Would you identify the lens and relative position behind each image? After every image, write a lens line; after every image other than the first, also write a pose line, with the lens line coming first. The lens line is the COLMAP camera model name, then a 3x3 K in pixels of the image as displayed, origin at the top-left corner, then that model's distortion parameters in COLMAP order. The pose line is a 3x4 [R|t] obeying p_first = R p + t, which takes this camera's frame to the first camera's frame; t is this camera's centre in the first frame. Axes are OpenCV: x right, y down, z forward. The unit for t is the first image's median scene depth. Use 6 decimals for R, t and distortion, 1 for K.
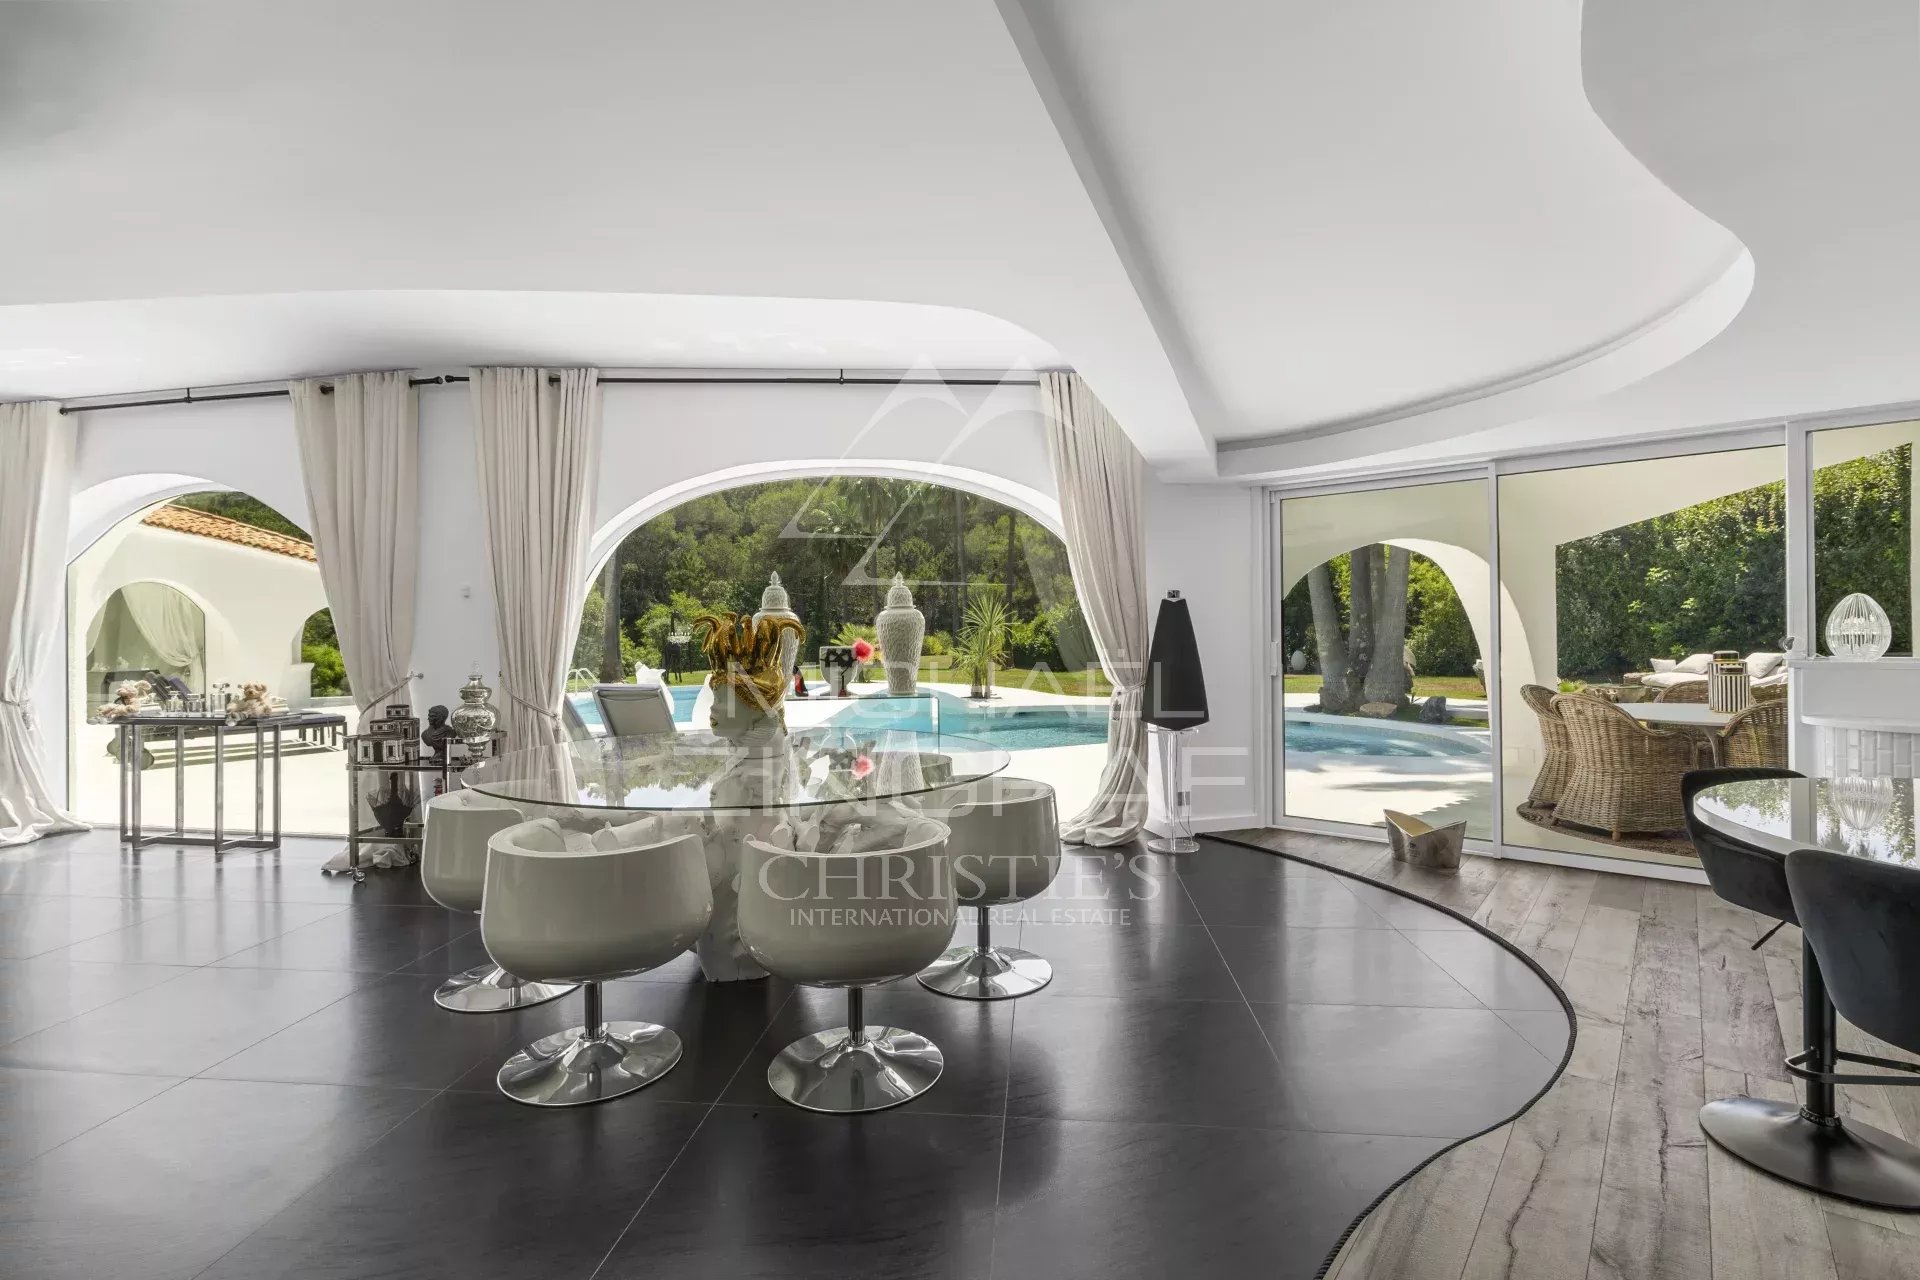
lens RADIAL K [[875.1, 0, 960.0], [0, 875.1, 640.0], [0, 0, 1]] dist [0.002212, 0.000366]
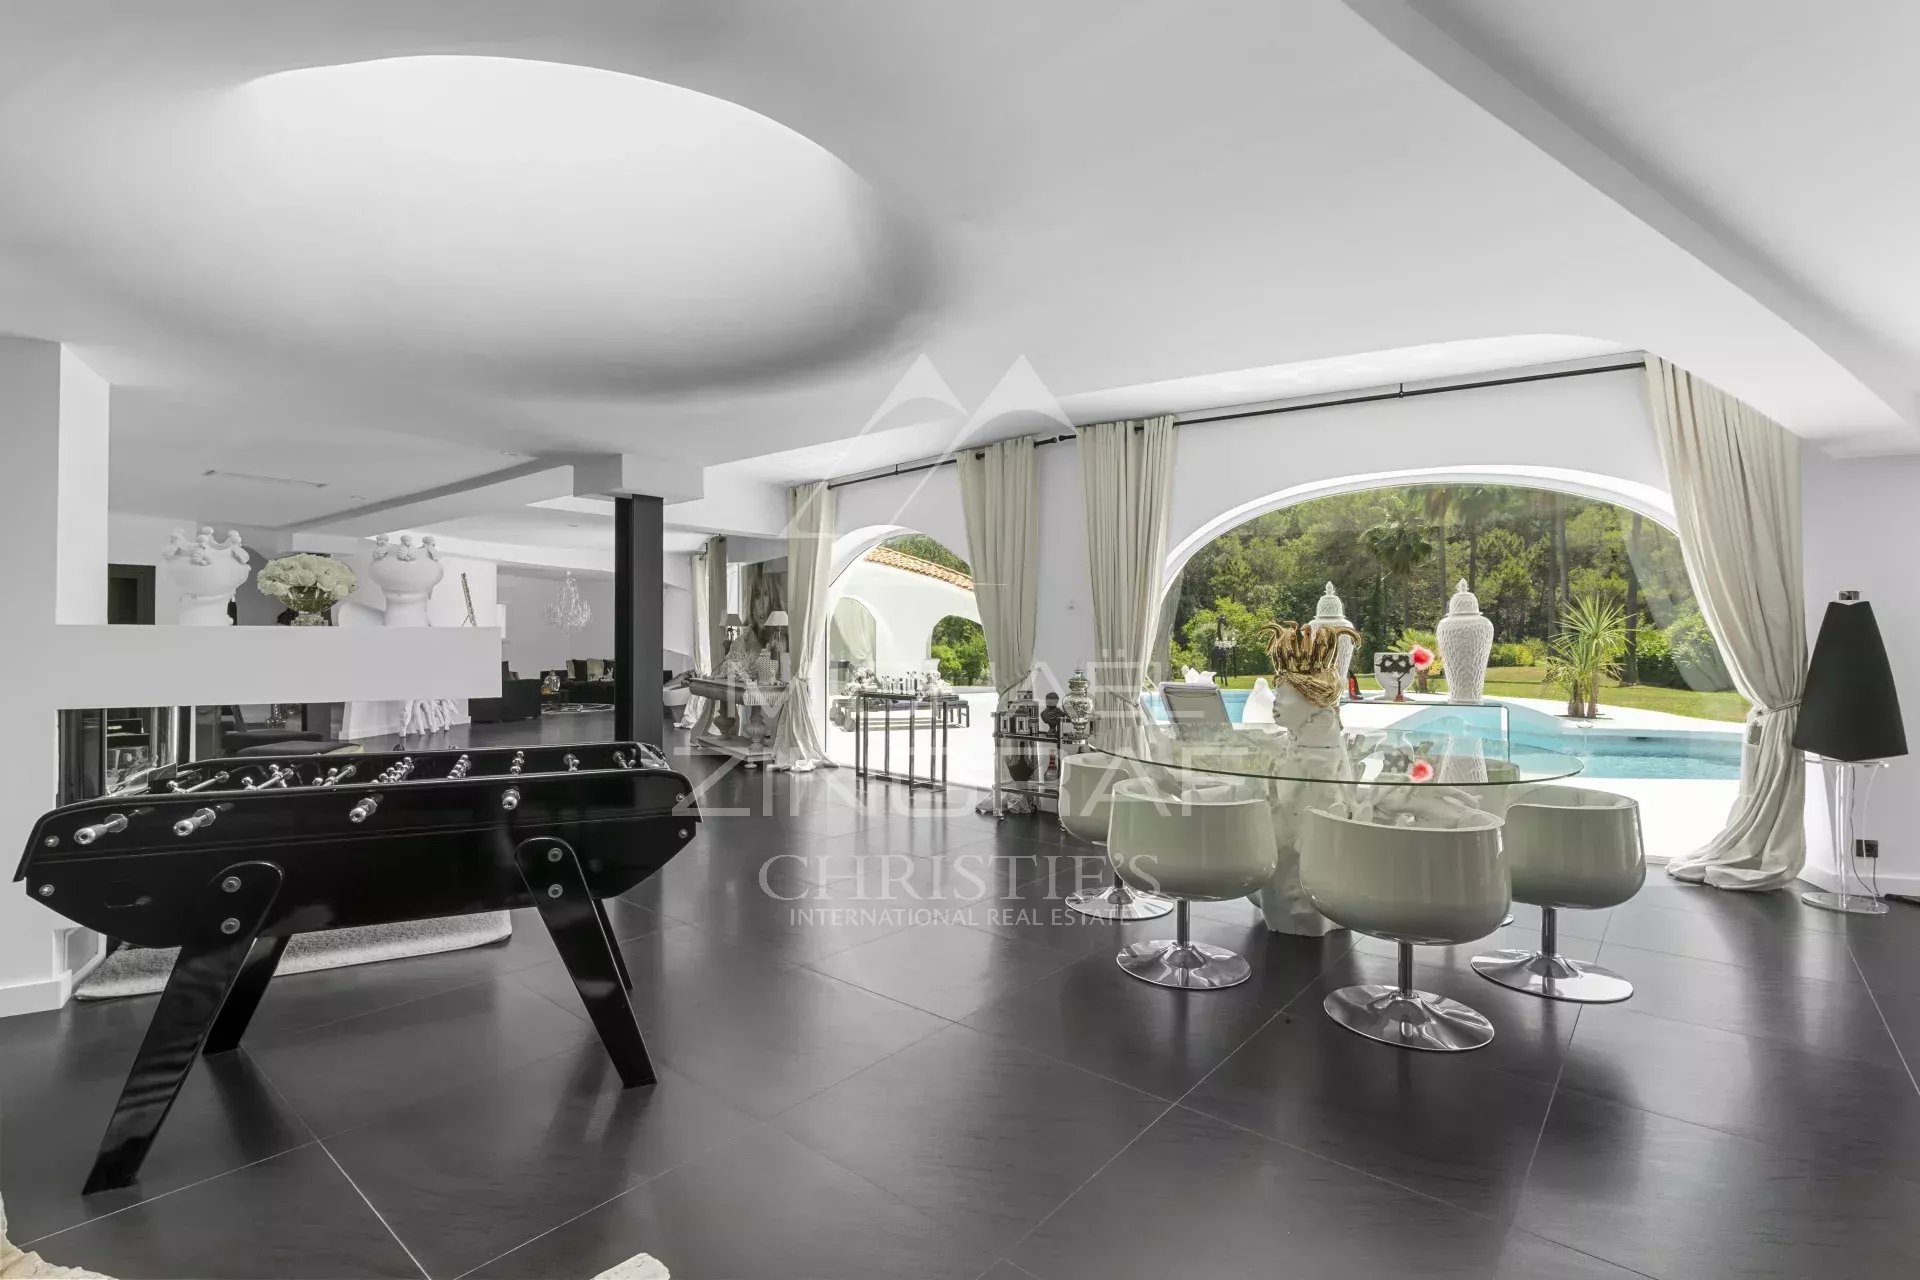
lens RADIAL K [[875.1, 0, 960.0], [0, 875.1, 640.0], [0, 0, 1]] dist [0.002212, 0.000366]
pose [[0.824393, 0.009823, -0.565932, 0.021841], [-0.012961, 0.999915, -0.001524, 0.000854], [0.565869, 0.008591, 0.824450, -0.136967]]
